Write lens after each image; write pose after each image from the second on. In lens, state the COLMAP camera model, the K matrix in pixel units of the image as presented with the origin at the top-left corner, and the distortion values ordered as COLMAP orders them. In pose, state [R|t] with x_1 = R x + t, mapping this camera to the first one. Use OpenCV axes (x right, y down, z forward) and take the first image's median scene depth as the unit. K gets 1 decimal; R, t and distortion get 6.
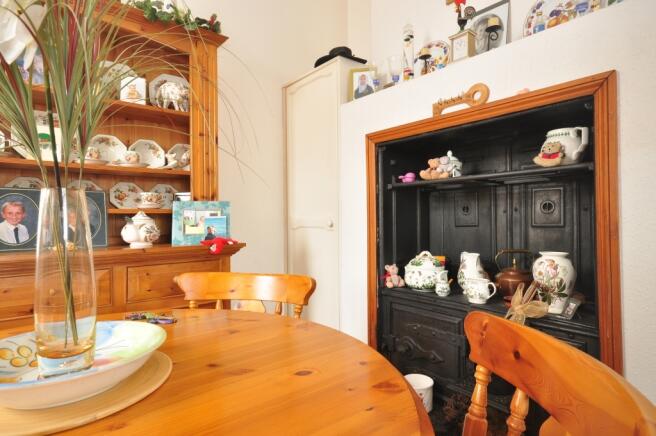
lens RADIAL K [[363.7, 0, 328.0], [0, 363.7, 218.0], [0, 0, 1]] dist [0.012713, 0.000482]
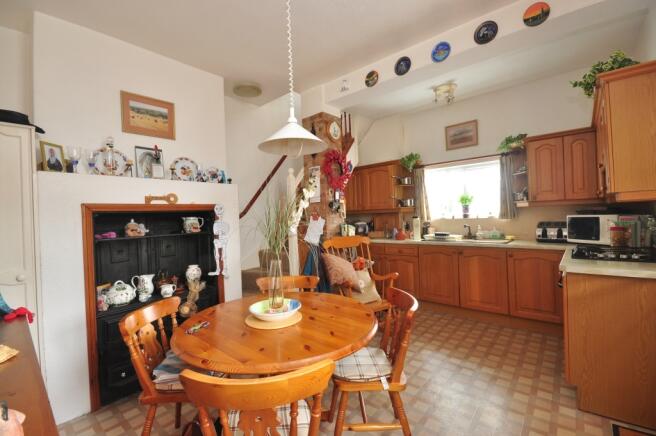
lens RADIAL K [[285.2, 0, 328.0], [0, 285.2, 218.0], [0, 0, 1]] dist [-0.000056, -0.000064]
pose [[-0.155484, 0.014022, 0.987739, -1.119493], [0.036696, 0.999291, -0.008410, -0.139822], [-0.987157, 0.034938, -0.155888, 0.285071]]
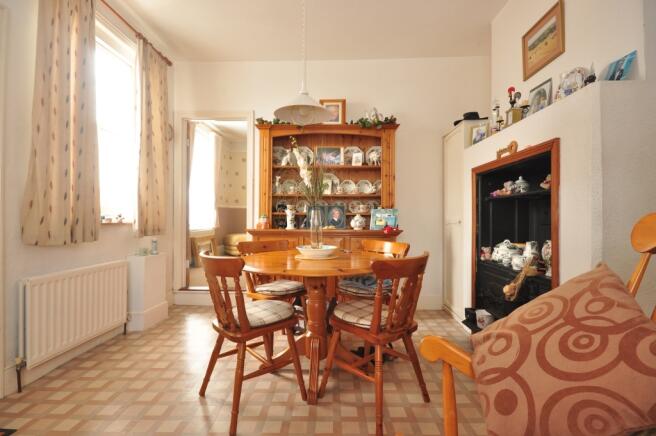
lens RADIAL K [[315.6, 0, 328.0], [0, 315.6, 218.0], [0, 0, 1]] dist [0.001272, 0.000108]
pose [[0.756384, 0.012006, -0.654018, 0.582606], [-0.009727, 0.999927, 0.007107, -0.005051], [0.654056, 0.000985, 0.756446, -0.557772]]
